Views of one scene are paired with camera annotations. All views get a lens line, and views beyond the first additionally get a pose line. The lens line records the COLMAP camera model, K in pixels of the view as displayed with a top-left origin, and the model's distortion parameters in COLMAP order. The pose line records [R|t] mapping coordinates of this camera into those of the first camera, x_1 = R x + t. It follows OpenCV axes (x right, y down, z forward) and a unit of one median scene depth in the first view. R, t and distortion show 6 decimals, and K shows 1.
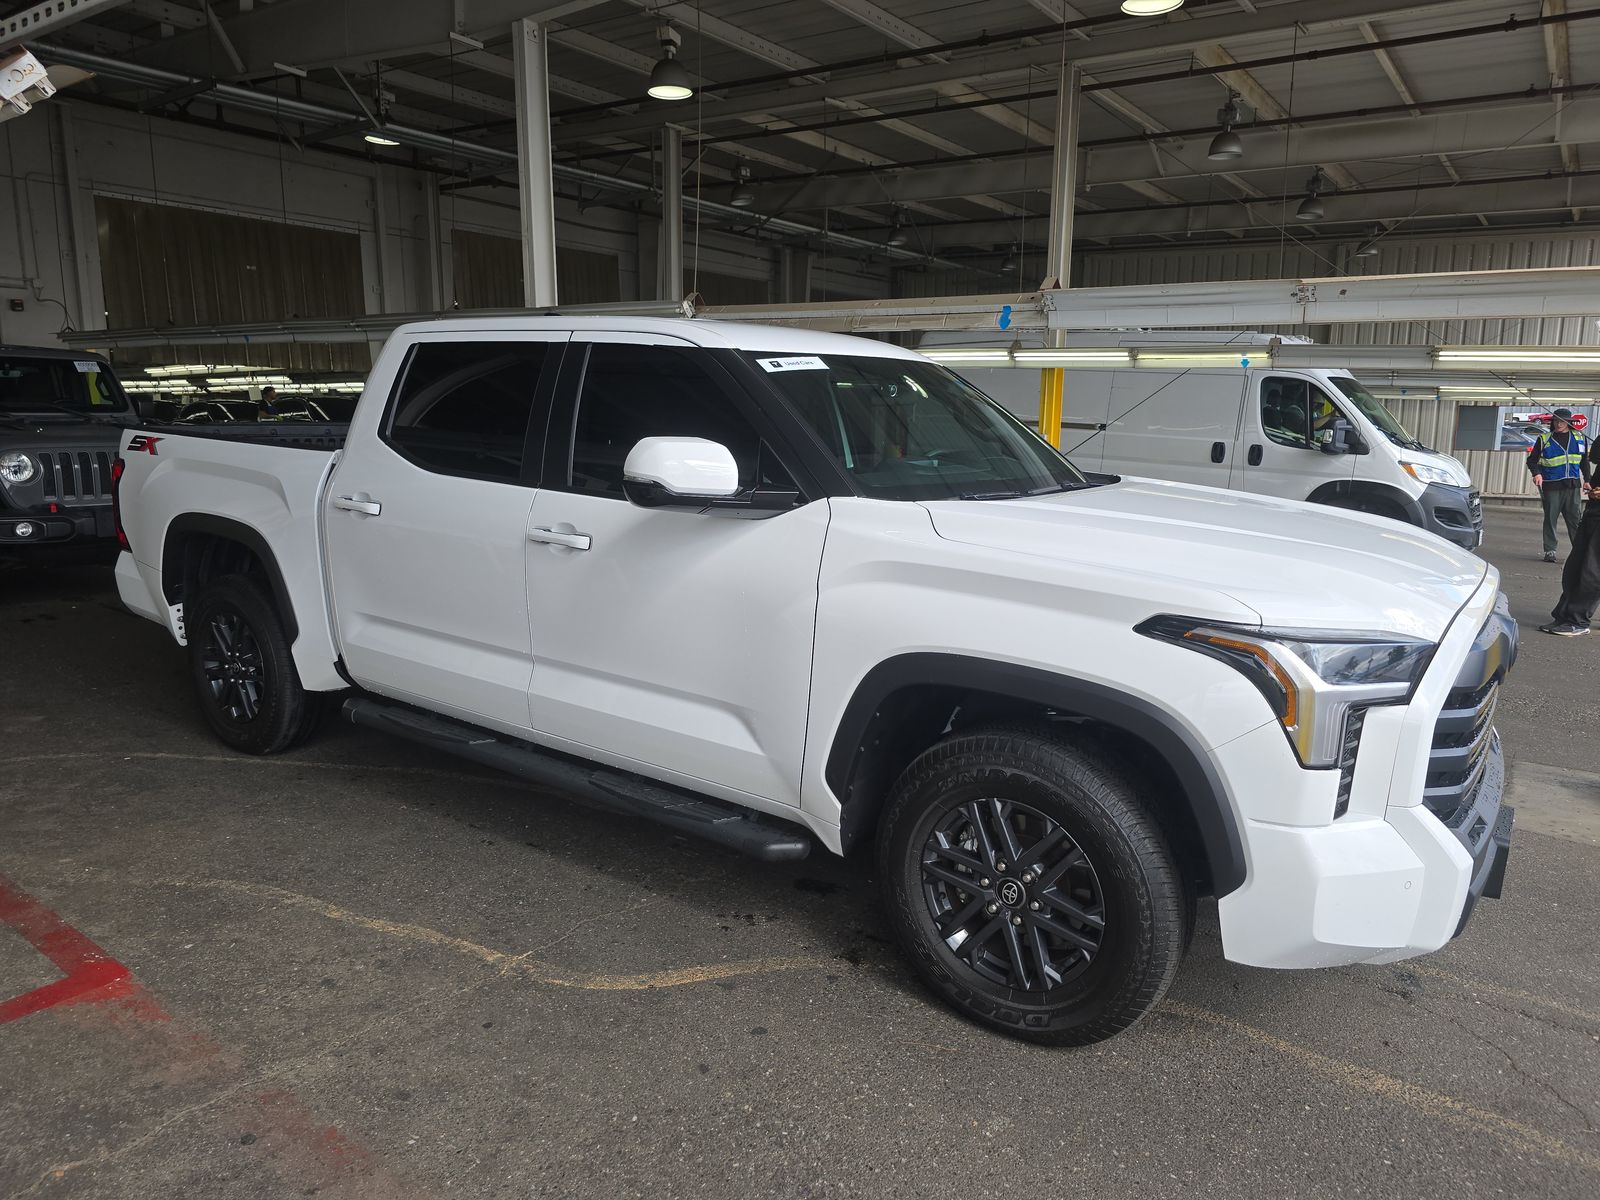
lens RADIAL K [[1064.6, 0, 793.7], [0, 1064.6, 600.2], [0, 0, 1]] dist [0.017684, -0.004165]
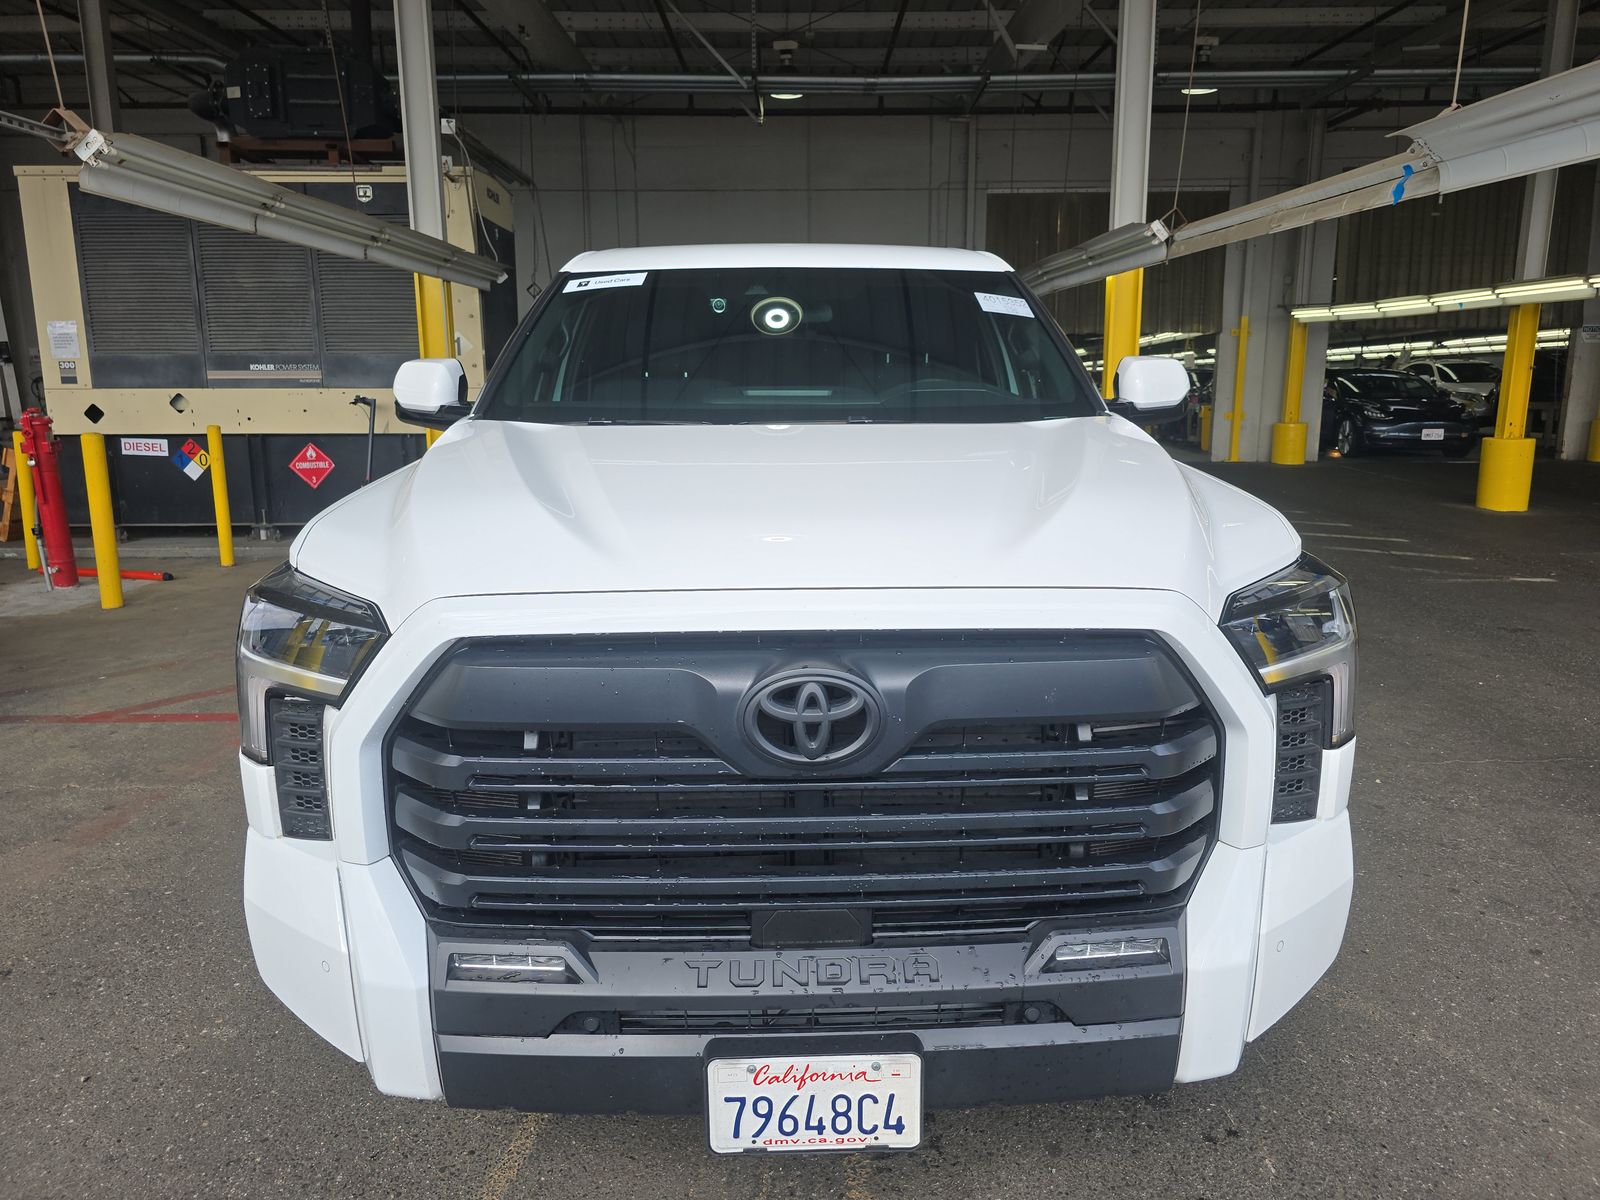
lens RADIAL K [[1064.6, 0, 805.0], [0, 1064.6, 600.2], [0, 0, 1]] dist [0.017684, -0.004165]
pose [[0.601182, 0.150337, -0.784843, 0.234277], [-0.130754, 0.987413, 0.088984, -0.013028], [0.788342, 0.049126, 0.613272, 0.149571]]
